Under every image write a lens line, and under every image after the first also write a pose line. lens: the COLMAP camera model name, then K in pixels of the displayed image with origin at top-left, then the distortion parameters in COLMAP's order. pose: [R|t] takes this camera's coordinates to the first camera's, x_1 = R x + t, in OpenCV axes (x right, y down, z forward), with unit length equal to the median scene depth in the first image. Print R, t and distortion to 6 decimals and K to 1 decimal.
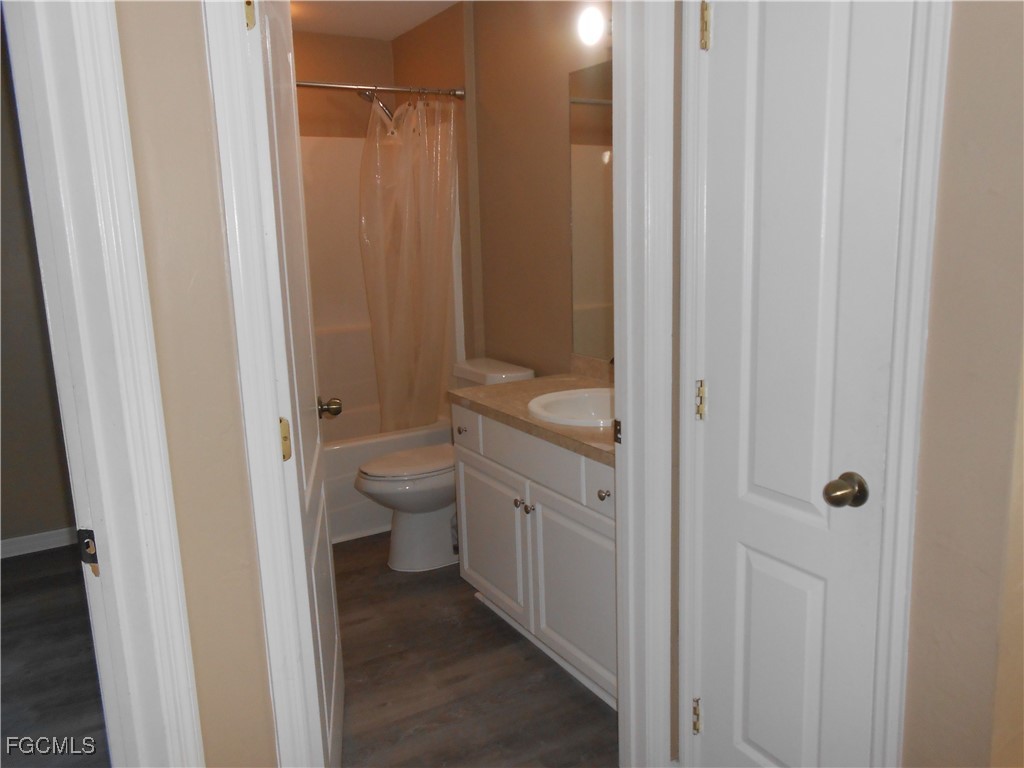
lens RADIAL K [[809.0, 0, 512.6], [0, 809.0, 387.7], [0, 0, 1]] dist [-0.029446, 0.055770]
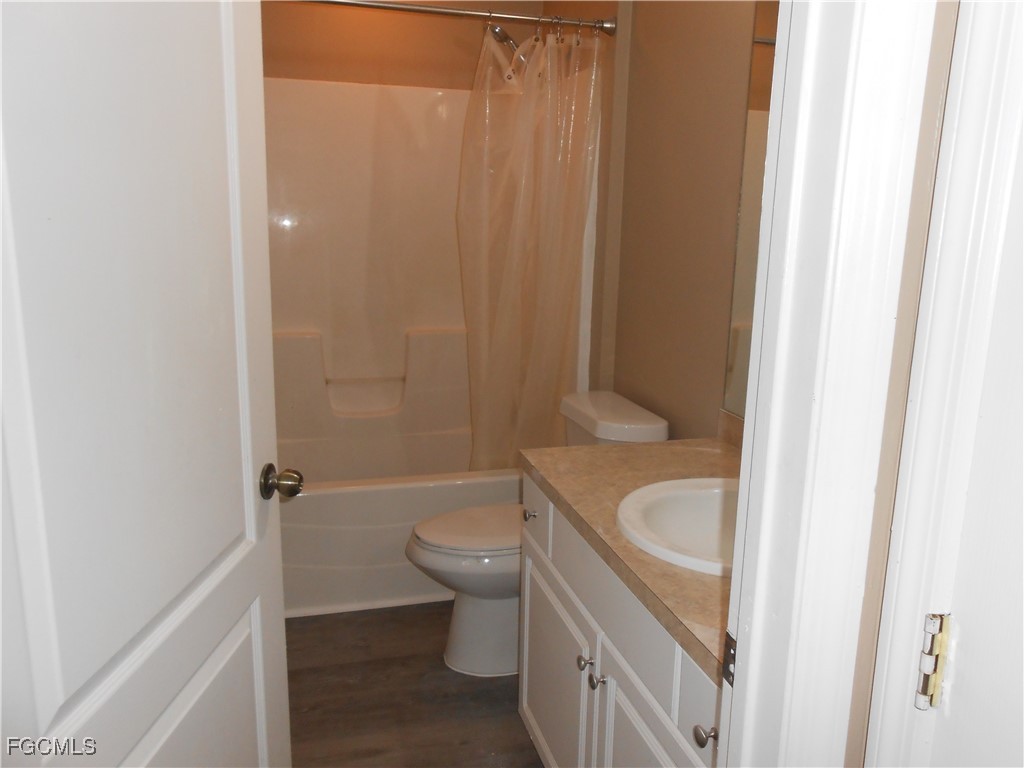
lens RADIAL K [[809.0, 0, 514.3], [0, 809.0, 382.9], [0, 0, 1]] dist [-0.029446, 0.055770]
pose [[0.966511, 0.105610, -0.233887, 0.056967], [-0.103314, 0.994404, 0.022083, -0.056356], [0.234911, 0.002820, 0.972013, 0.289747]]
